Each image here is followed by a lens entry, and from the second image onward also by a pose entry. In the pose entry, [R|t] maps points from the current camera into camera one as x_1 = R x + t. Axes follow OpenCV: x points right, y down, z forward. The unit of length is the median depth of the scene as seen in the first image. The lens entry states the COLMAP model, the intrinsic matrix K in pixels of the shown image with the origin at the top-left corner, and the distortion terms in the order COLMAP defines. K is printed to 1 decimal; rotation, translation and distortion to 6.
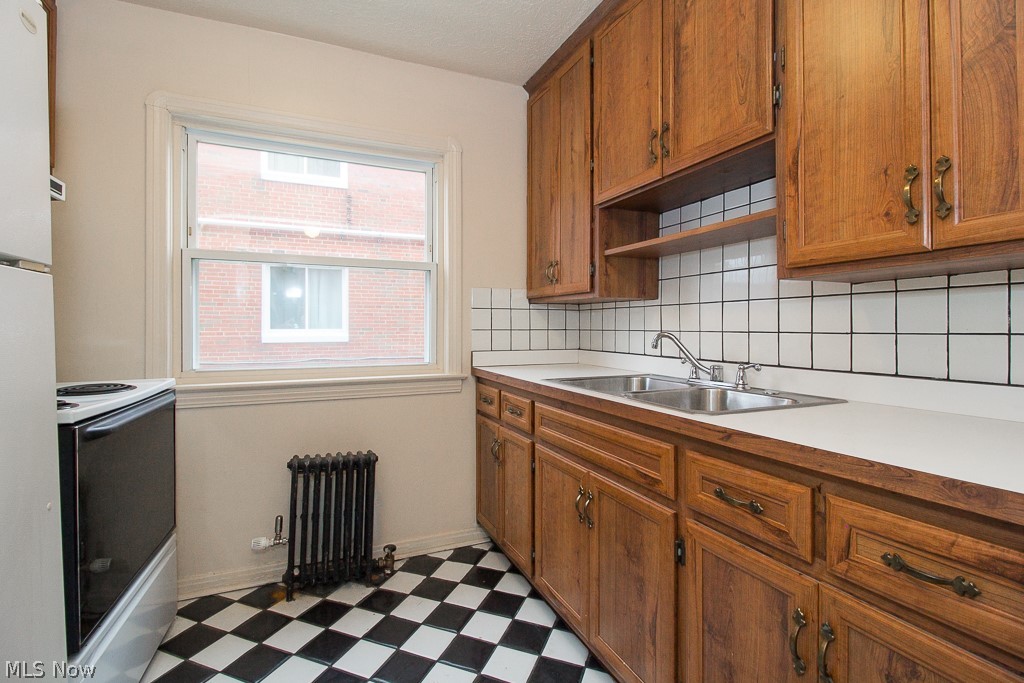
lens RADIAL K [[474.5, 0, 500.9], [0, 474.5, 327.7], [0, 0, 1]] dist [-0.001661, -0.001039]
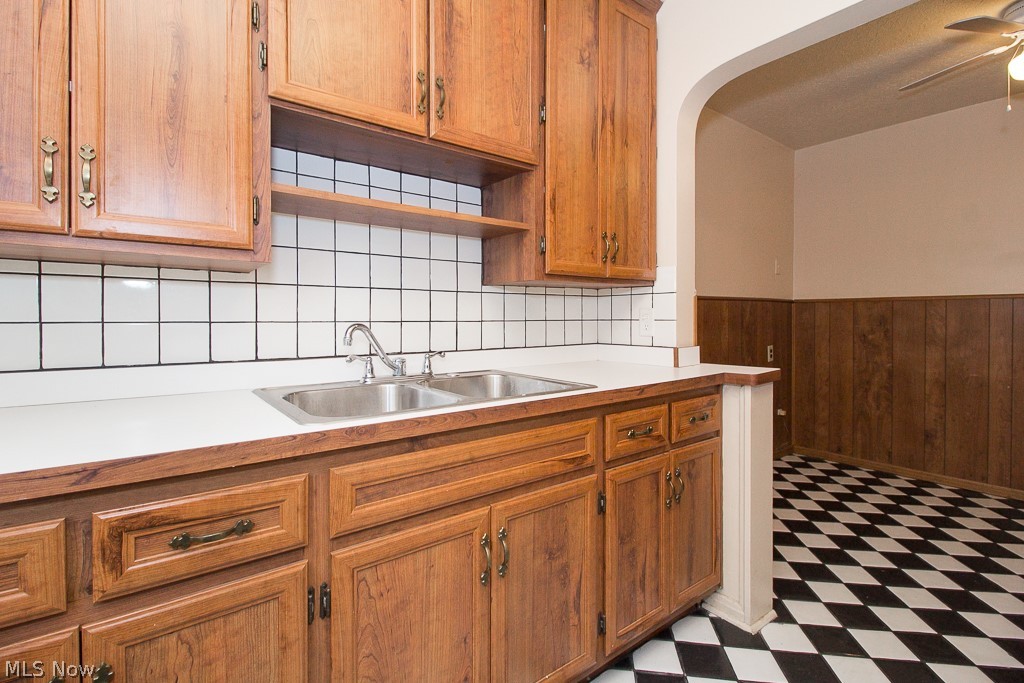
lens RADIAL K [[455.1, 0, 466.3], [0, 455.1, 323.2], [0, 0, 1]] dist [-0.001397, -0.015697]
pose [[-0.209452, -0.014902, 0.977705, -0.728855], [-0.002664, 0.999889, 0.014669, 0.002258], [-0.977815, 0.000468, -0.209468, 1.724489]]
